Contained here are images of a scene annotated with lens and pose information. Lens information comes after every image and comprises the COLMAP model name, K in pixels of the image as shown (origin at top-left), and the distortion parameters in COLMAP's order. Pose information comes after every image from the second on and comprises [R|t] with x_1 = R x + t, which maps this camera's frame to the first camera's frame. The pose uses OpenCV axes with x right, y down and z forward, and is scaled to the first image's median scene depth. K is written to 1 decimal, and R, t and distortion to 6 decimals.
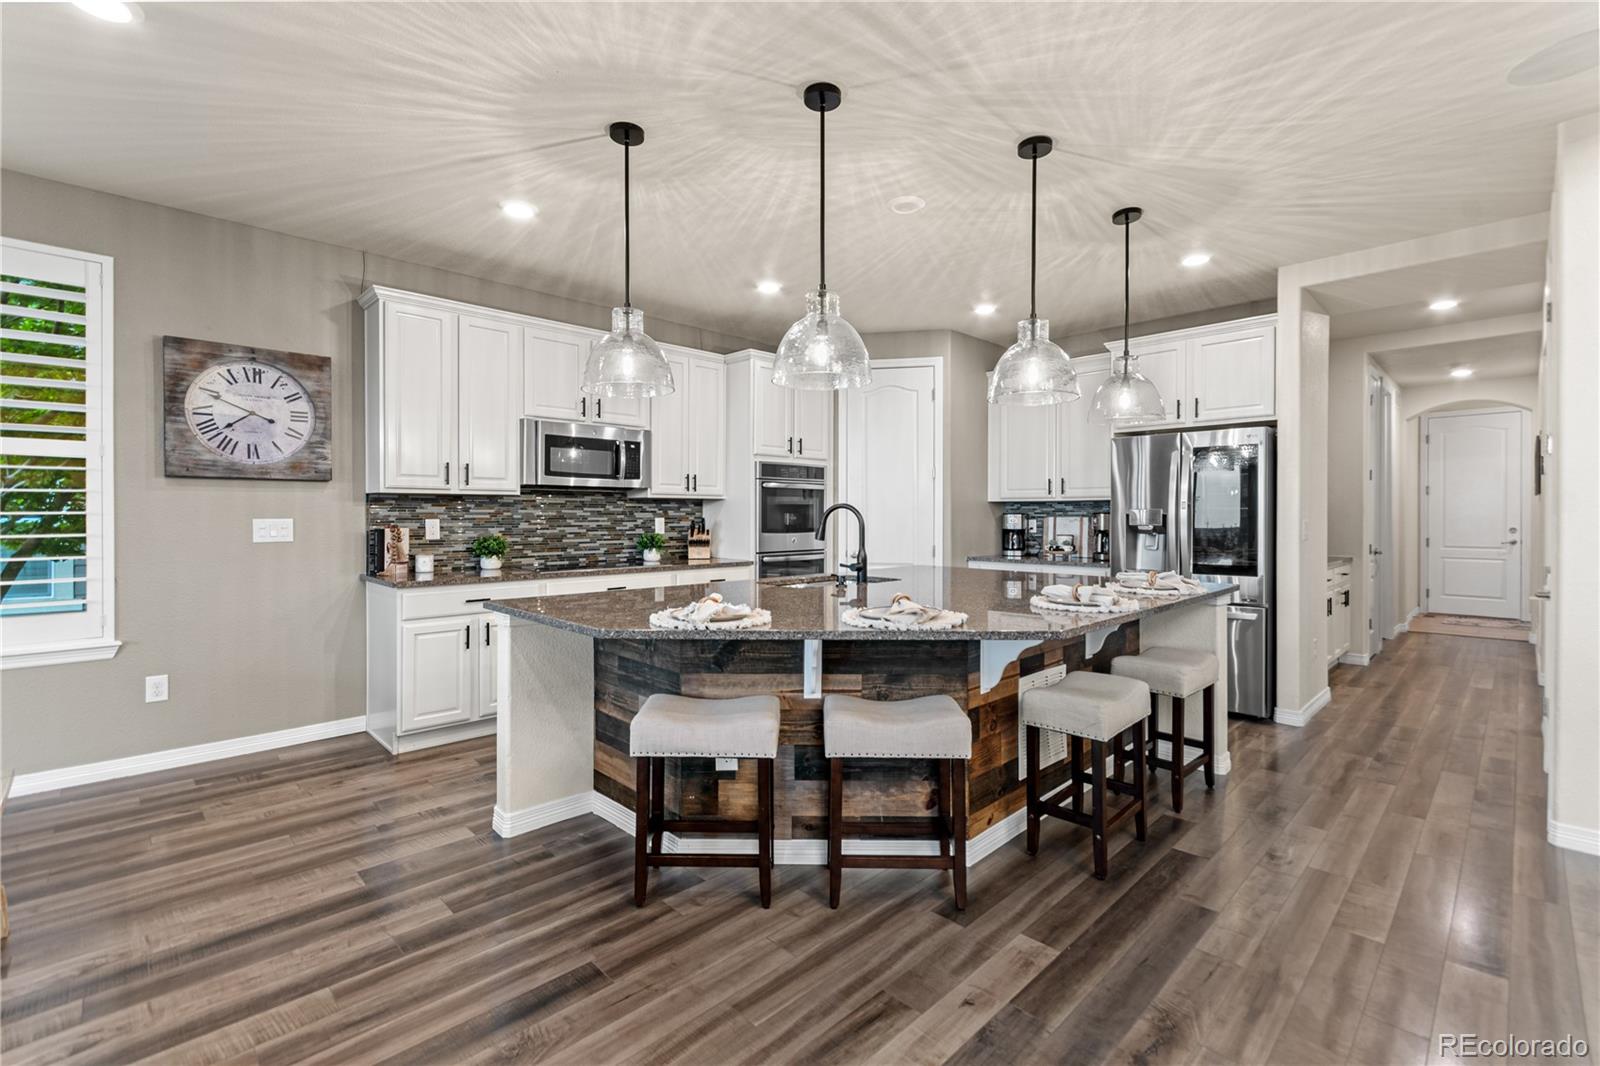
lens RADIAL K [[712.3, 0, 801.1], [0, 712.3, 523.6], [0, 0, 1]] dist [-0.000273, -0.000241]
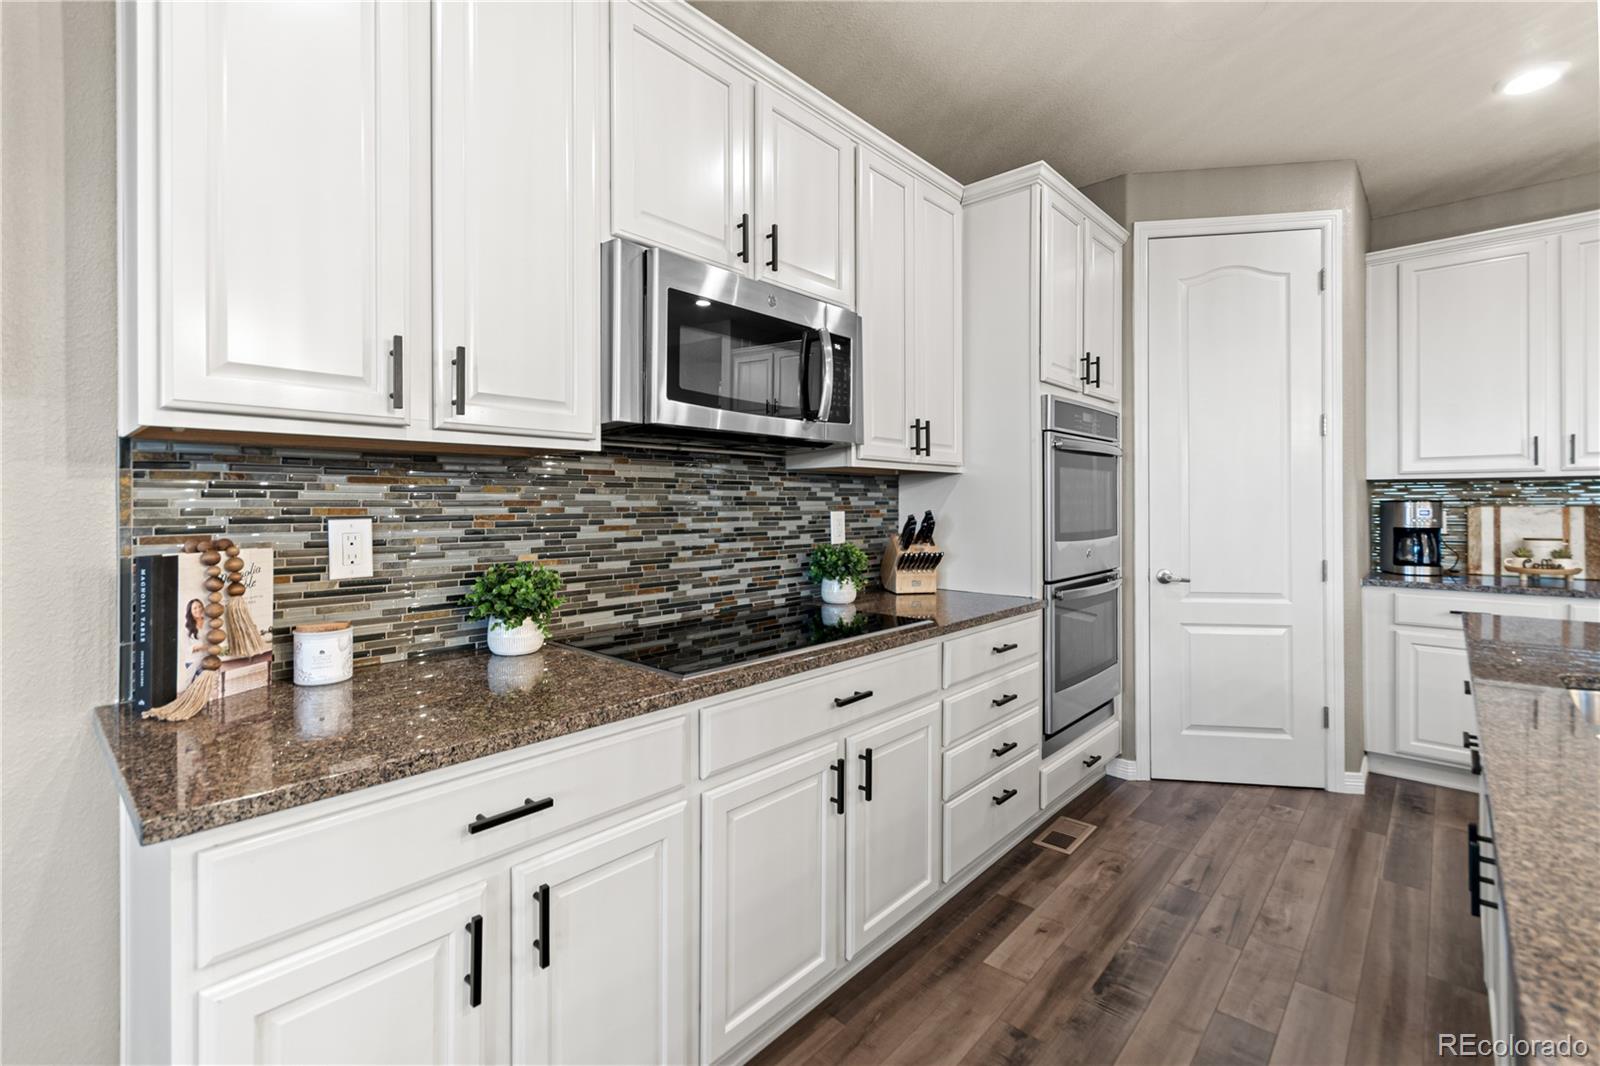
lens RADIAL K [[712.3, 0, 795.0], [0, 712.3, 506.5], [0, 0, 1]] dist [-0.000273, -0.000241]
pose [[0.998017, -0.002959, 0.062876, -0.298748], [0.003539, 0.999952, -0.009101, -0.008010], [-0.062846, 0.009306, 0.997980, 0.591777]]
